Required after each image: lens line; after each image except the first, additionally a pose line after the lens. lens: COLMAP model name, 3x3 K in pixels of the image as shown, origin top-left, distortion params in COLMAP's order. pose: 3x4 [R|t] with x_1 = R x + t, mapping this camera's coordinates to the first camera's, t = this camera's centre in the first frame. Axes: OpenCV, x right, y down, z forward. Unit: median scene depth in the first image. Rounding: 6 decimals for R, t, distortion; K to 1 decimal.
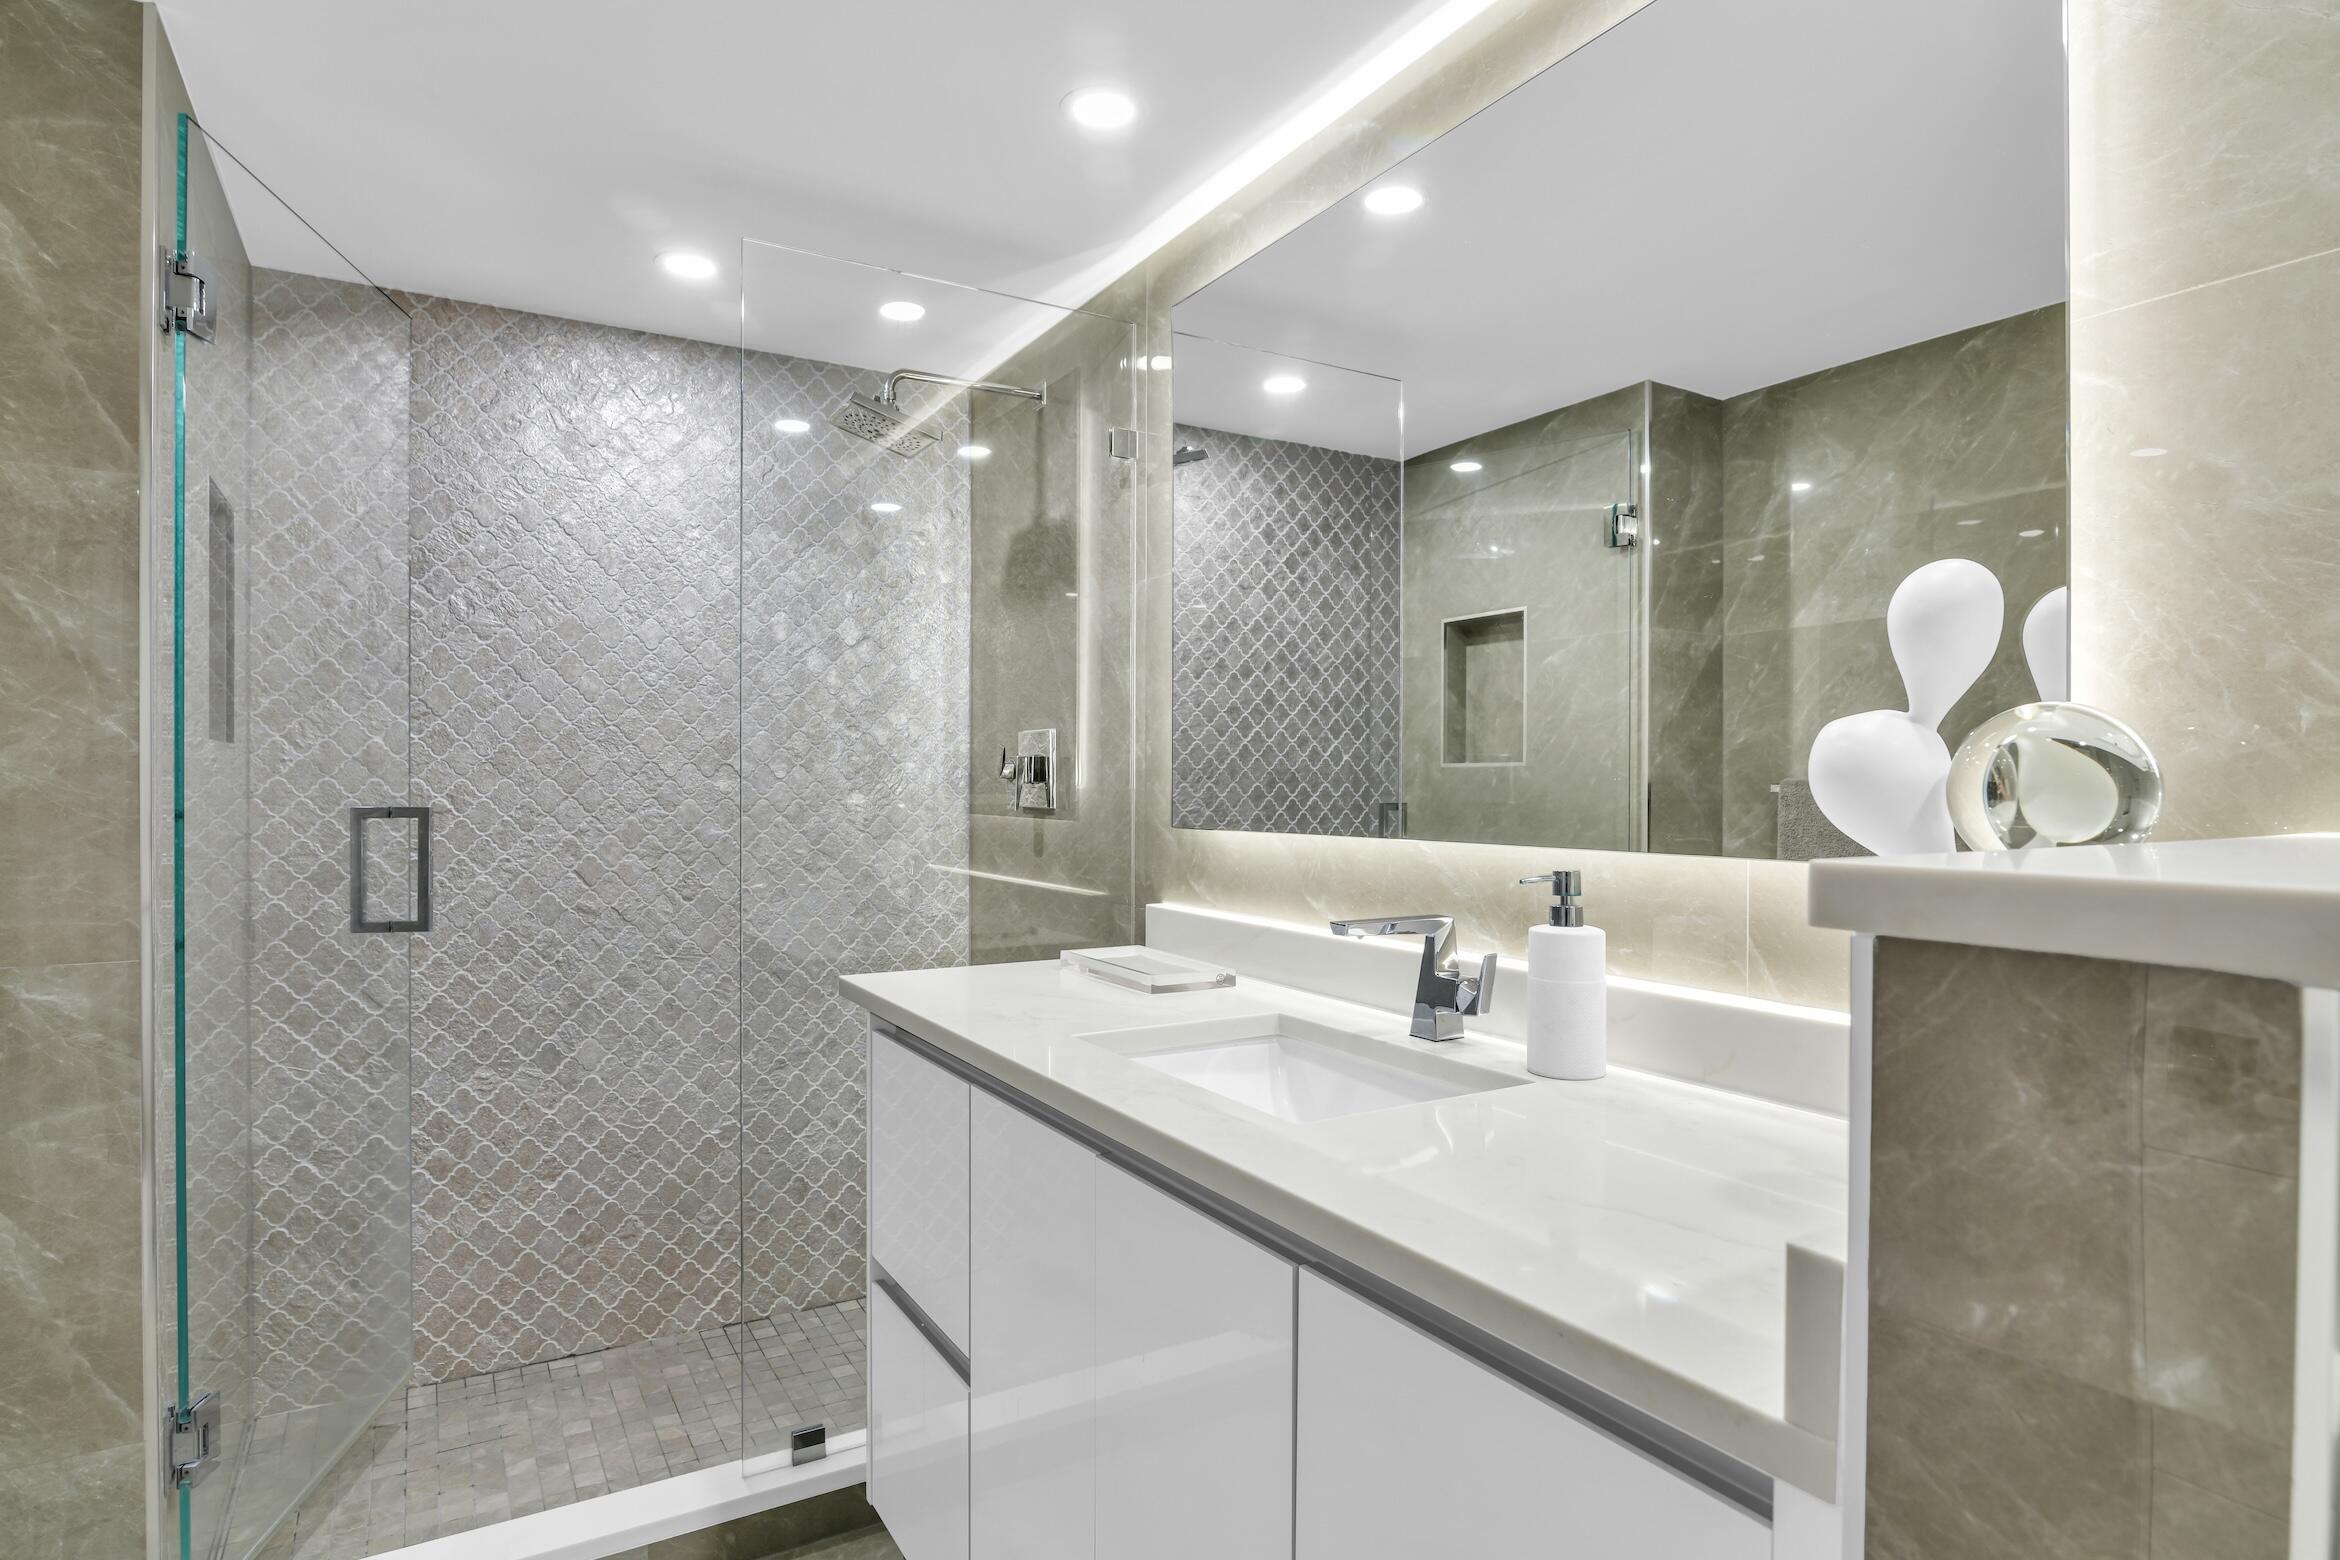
lens RADIAL K [[1247.6, 0, 1156.8], [0, 1247.6, 798.0], [0, 0, 1]] dist [-0.018562, 0.003482]
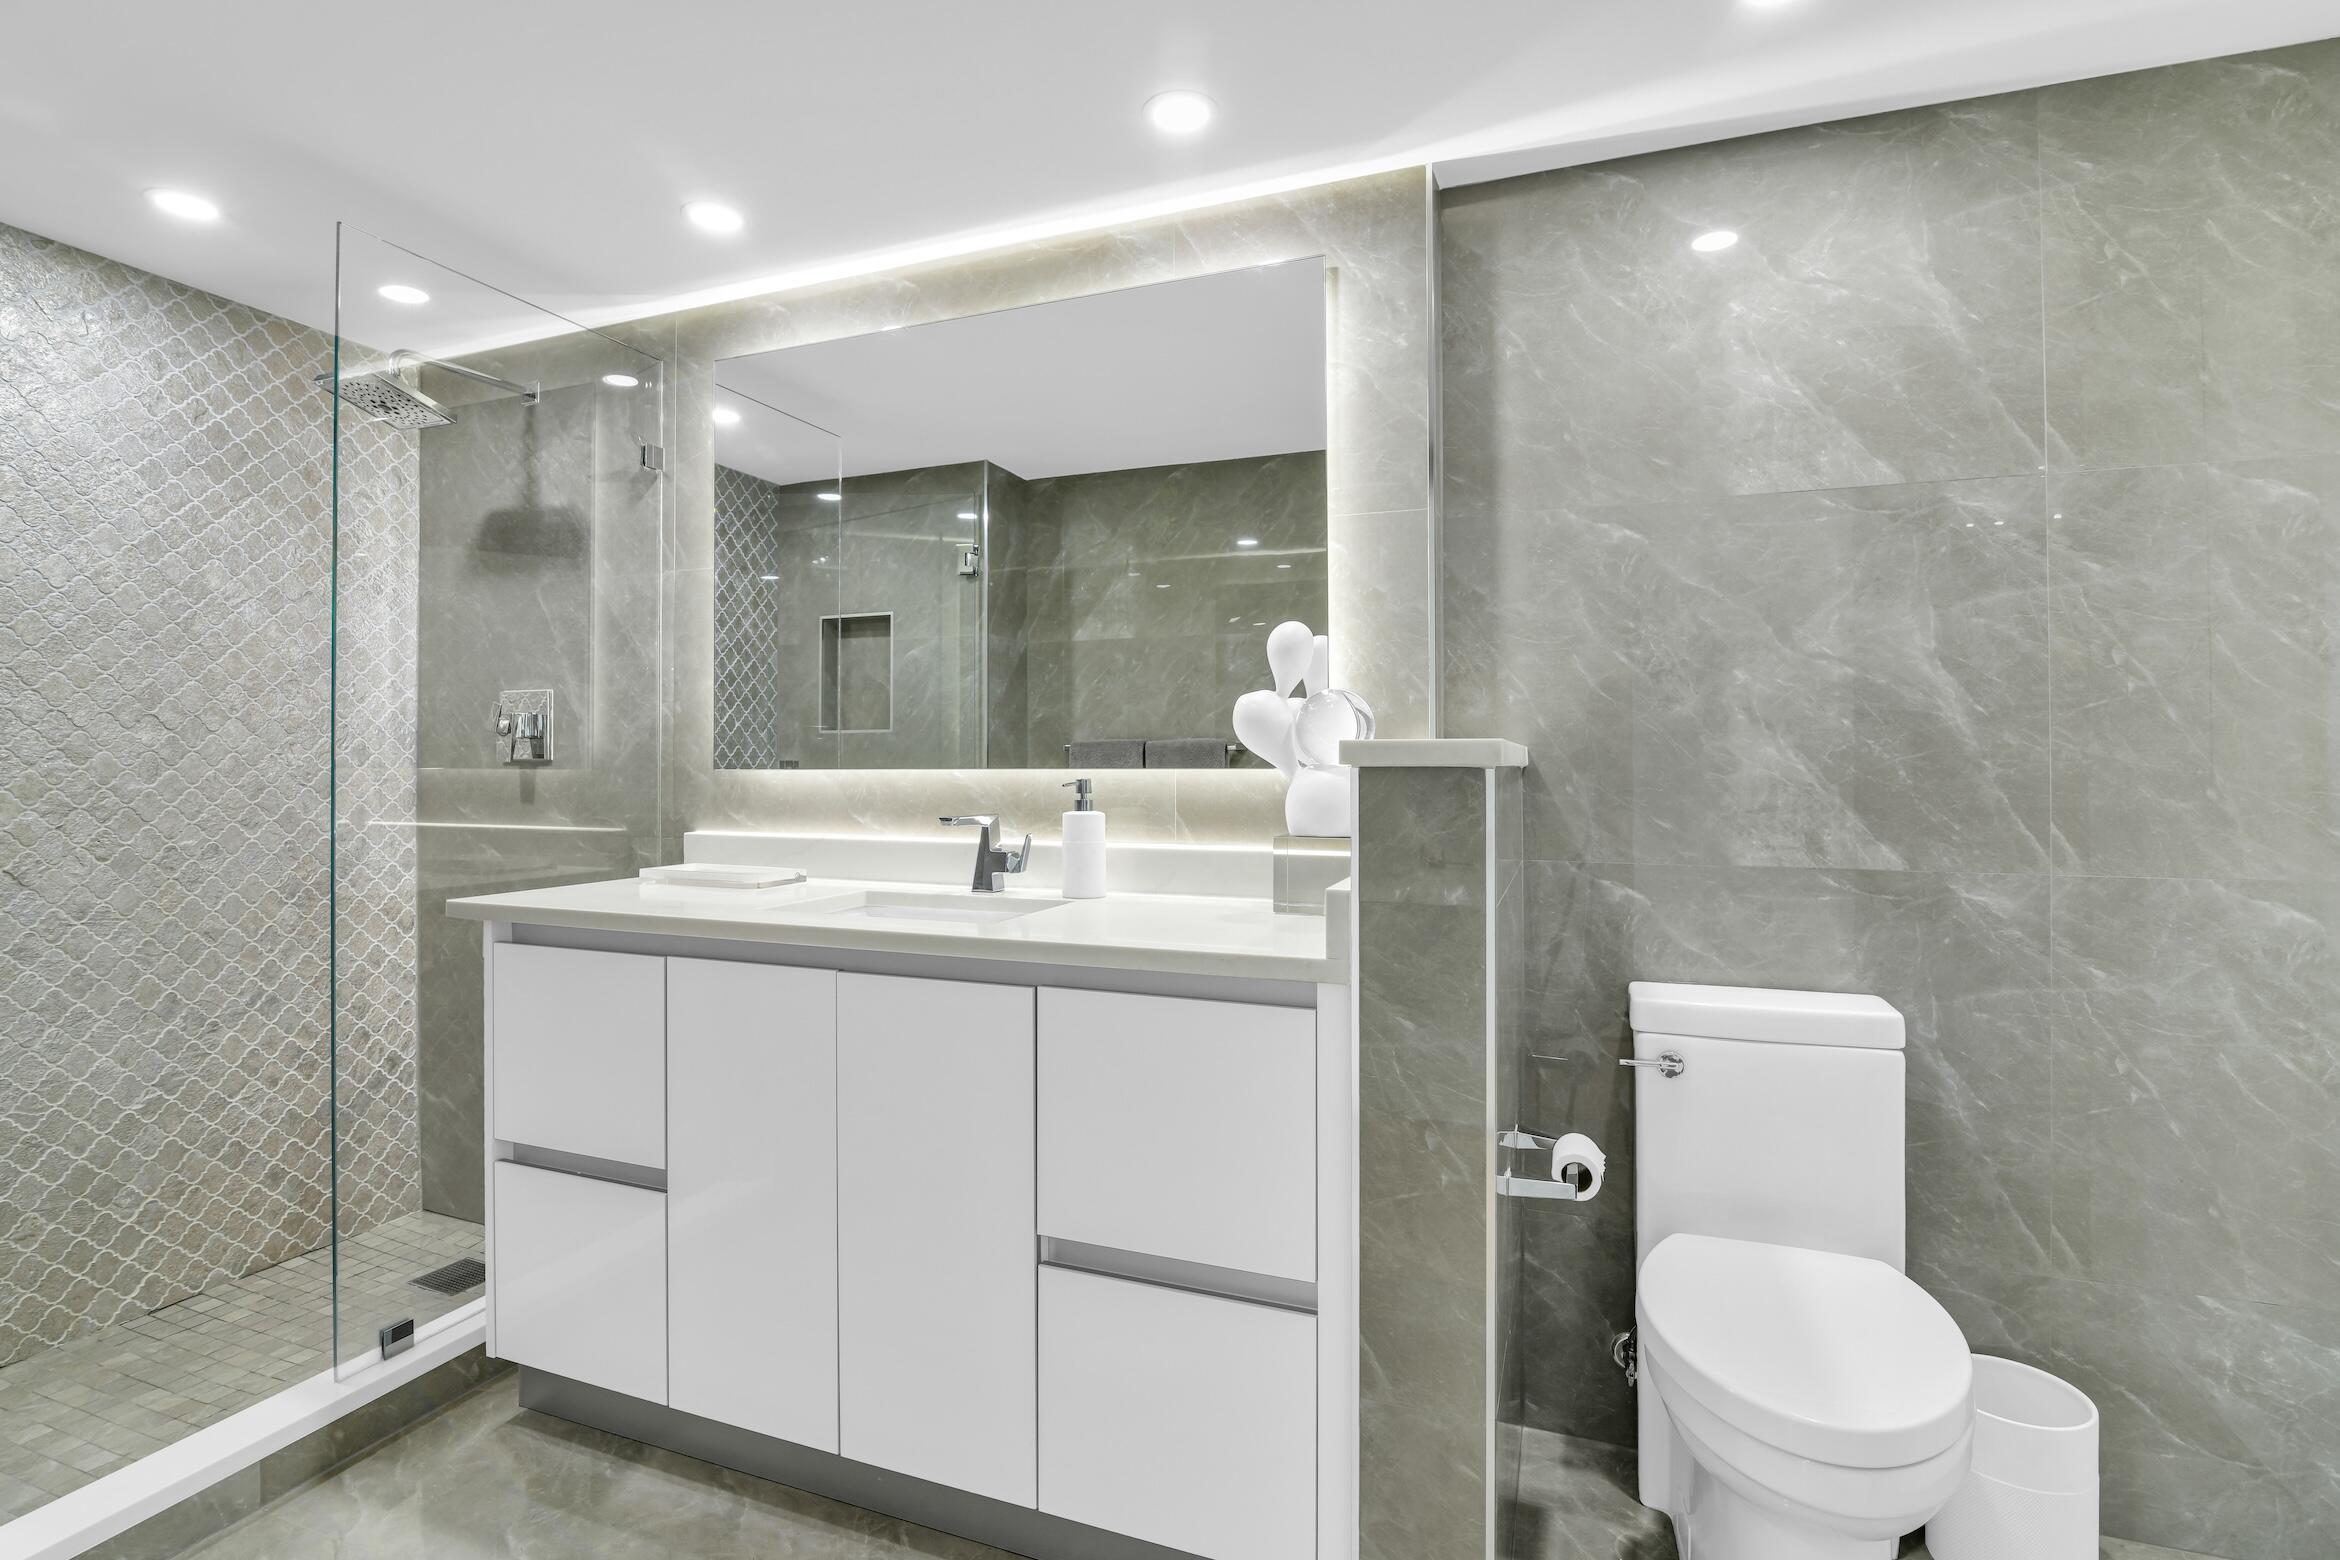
lens RADIAL K [[1117.1, 0, 1163.8], [0, 1117.1, 759.4], [0, 0, 1]] dist [-0.011101, -0.000074]
pose [[0.783764, -0.001952, 0.621056, -0.272344], [0.010469, 0.999895, -0.010069, 0.023958], [-0.620971, 0.014393, 0.783702, -0.140859]]
